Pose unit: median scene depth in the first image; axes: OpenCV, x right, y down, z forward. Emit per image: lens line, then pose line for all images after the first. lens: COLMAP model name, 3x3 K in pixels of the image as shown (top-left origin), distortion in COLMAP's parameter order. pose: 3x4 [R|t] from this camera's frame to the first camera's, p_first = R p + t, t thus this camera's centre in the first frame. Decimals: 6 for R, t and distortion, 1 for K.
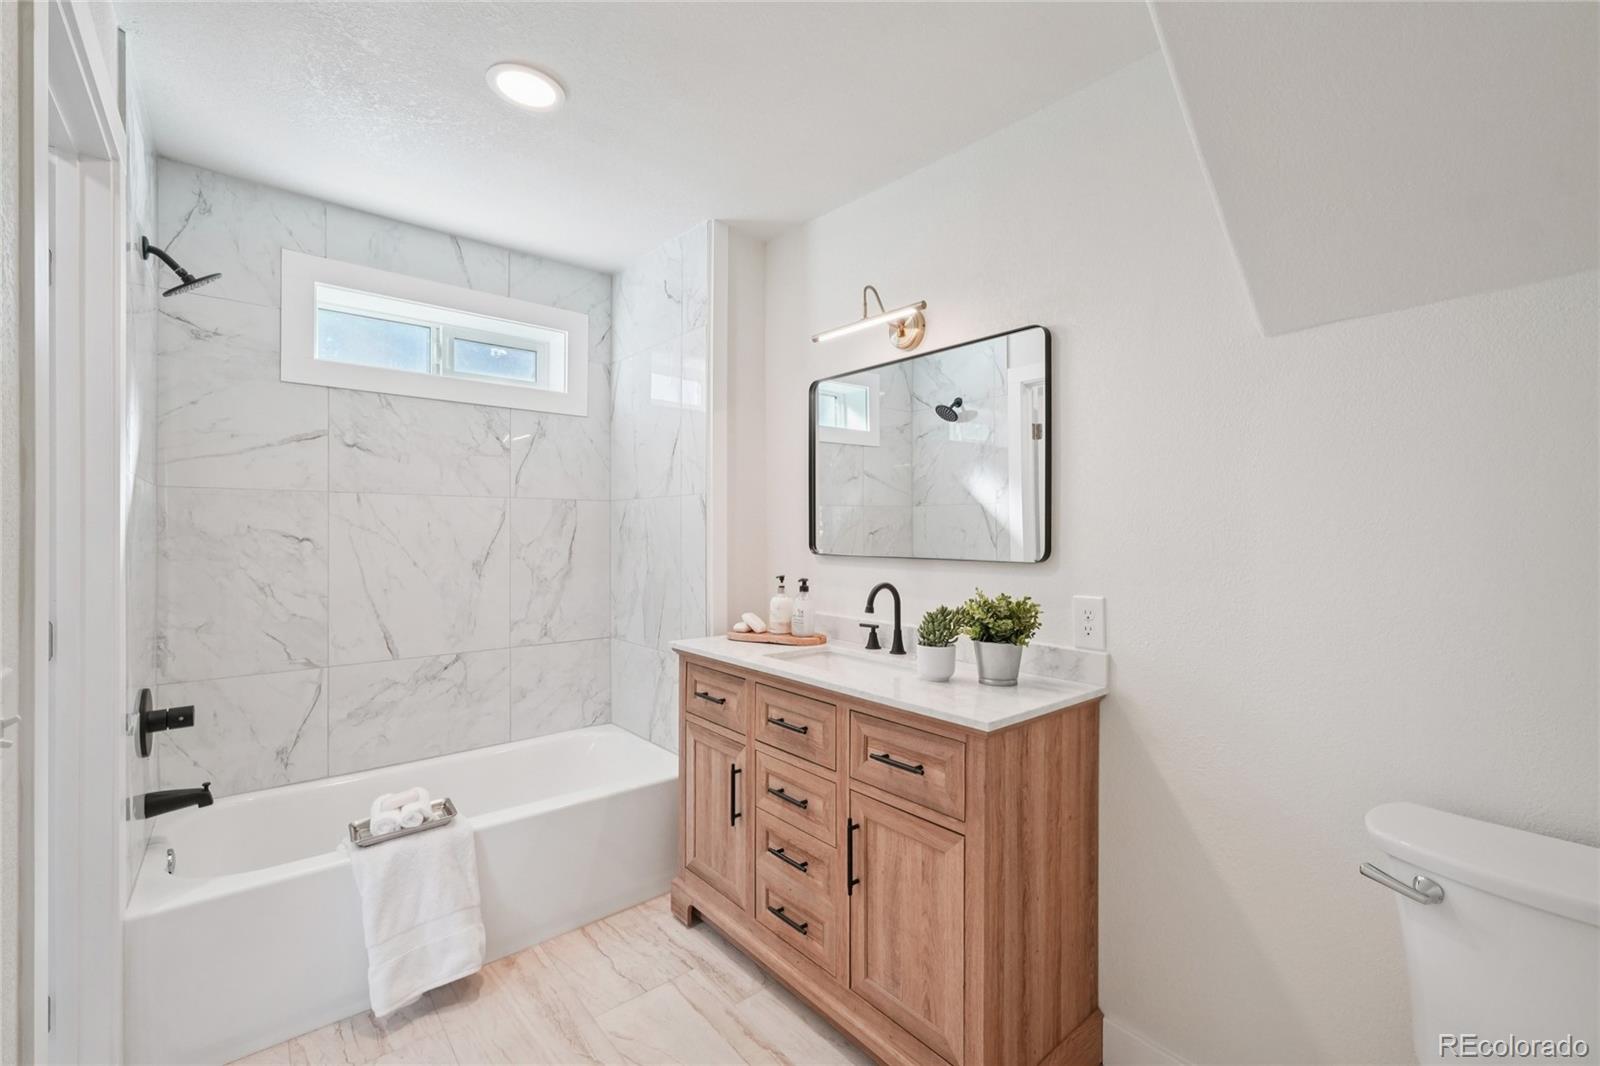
lens RADIAL K [[686.8, 0, 807.0], [0, 686.8, 532.6], [0, 0, 1]] dist [0.004770, 0.000685]
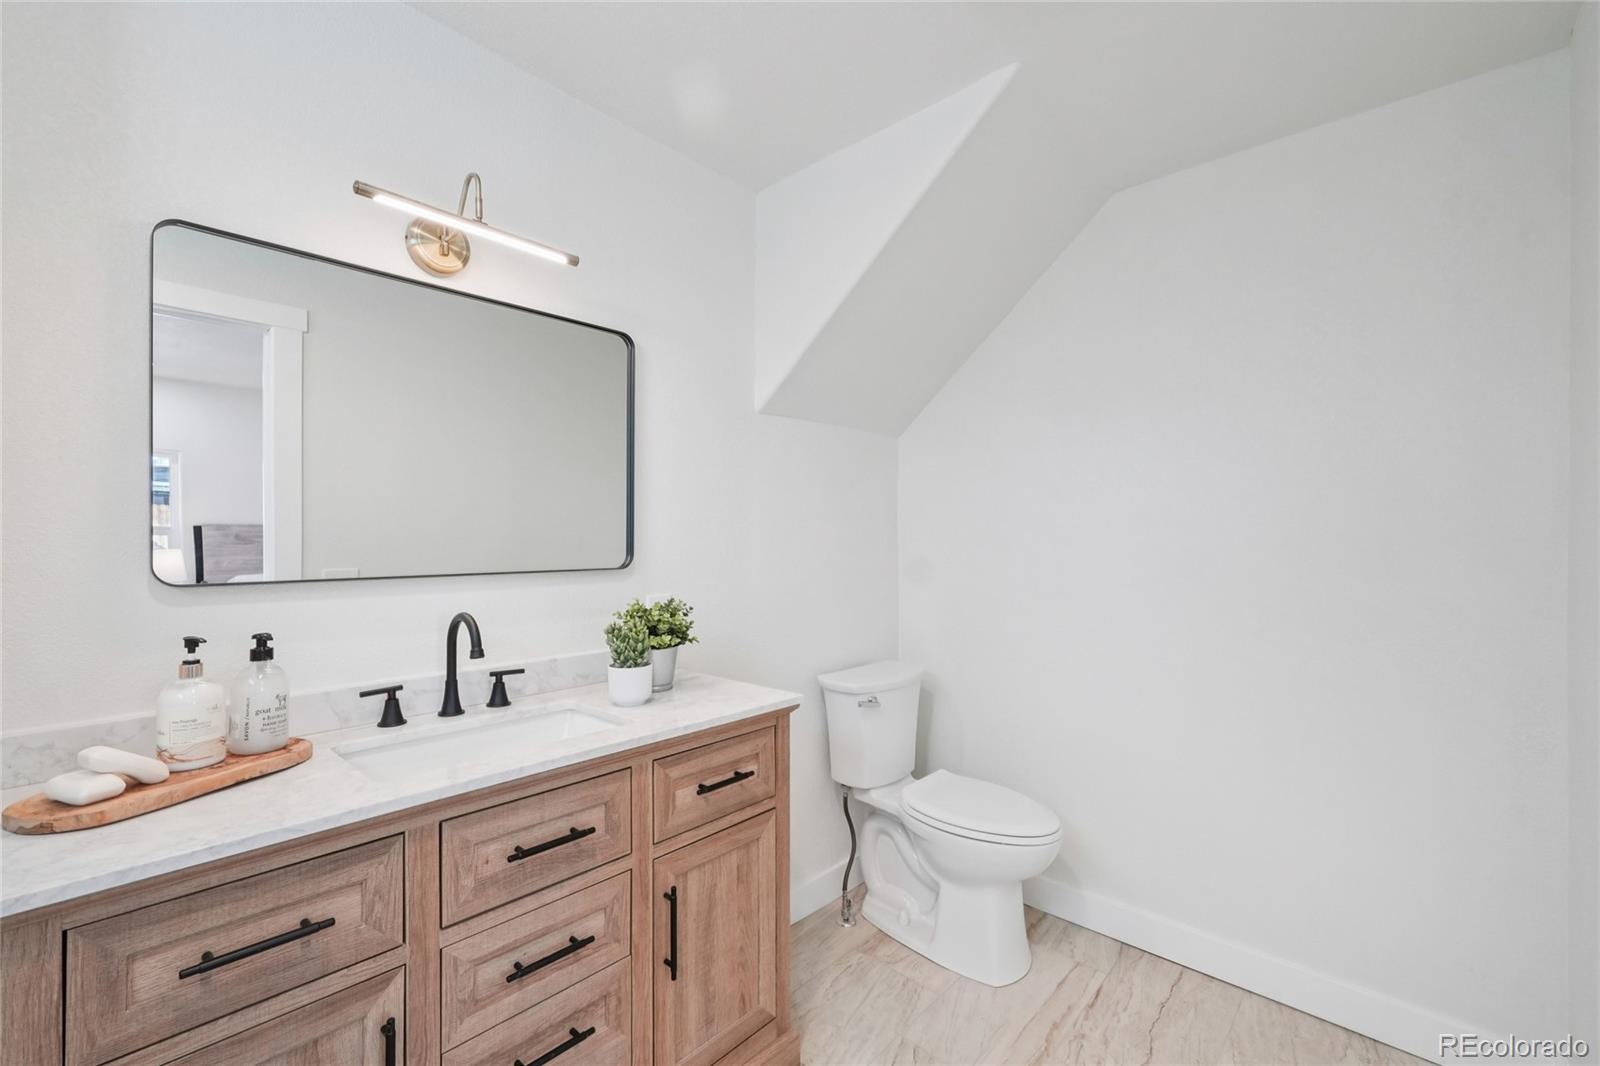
lens RADIAL K [[686.8, 0, 812.5], [0, 686.8, 533.1], [0, 0, 1]] dist [0.004770, 0.000685]
pose [[-0.144851, 0.001976, 0.989451, -0.710359], [-0.001090, 0.999997, -0.002157, -0.006641], [-0.989453, -0.001391, -0.144849, 0.870772]]
